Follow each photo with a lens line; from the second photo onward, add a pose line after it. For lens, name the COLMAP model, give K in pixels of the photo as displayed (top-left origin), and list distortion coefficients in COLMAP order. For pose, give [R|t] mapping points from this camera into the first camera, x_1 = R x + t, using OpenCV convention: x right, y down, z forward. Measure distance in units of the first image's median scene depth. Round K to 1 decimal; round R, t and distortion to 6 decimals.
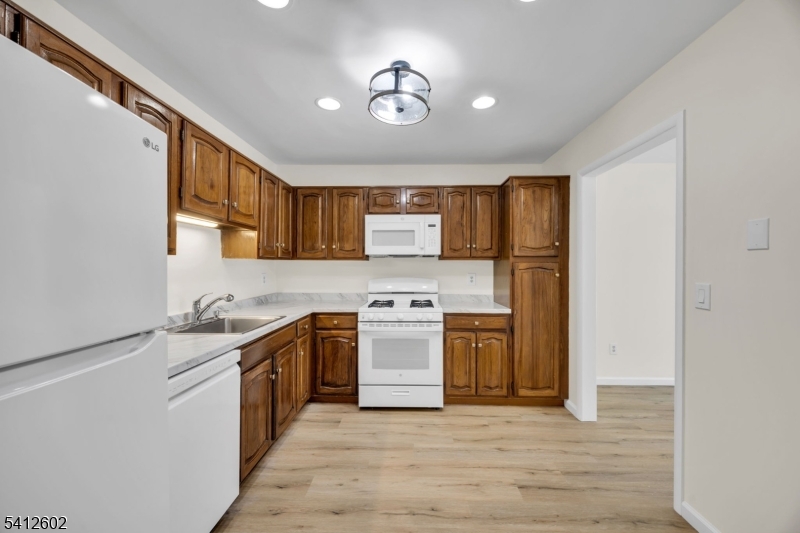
lens RADIAL K [[306.0, 0, 403.9], [0, 306.0, 267.5], [0, 0, 1]] dist [-0.002880, 0.000189]
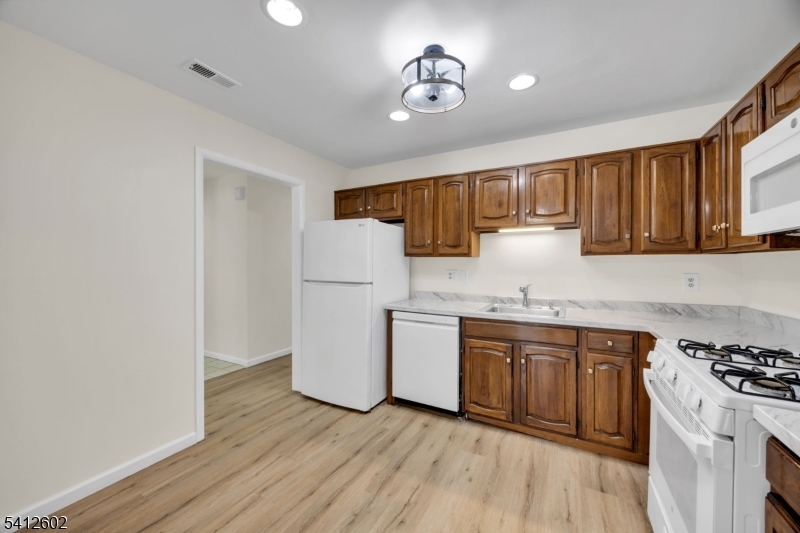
lens RADIAL K [[306.0, 0, 404.1], [0, 306.0, 264.7], [0, 0, 1]] dist [-0.002880, 0.000189]
pose [[-0.450047, -0.001195, -0.893004, 0.563356], [-0.007197, 0.999971, 0.002290, 0.002282], [0.892976, 0.007458, -0.450042, 0.862187]]
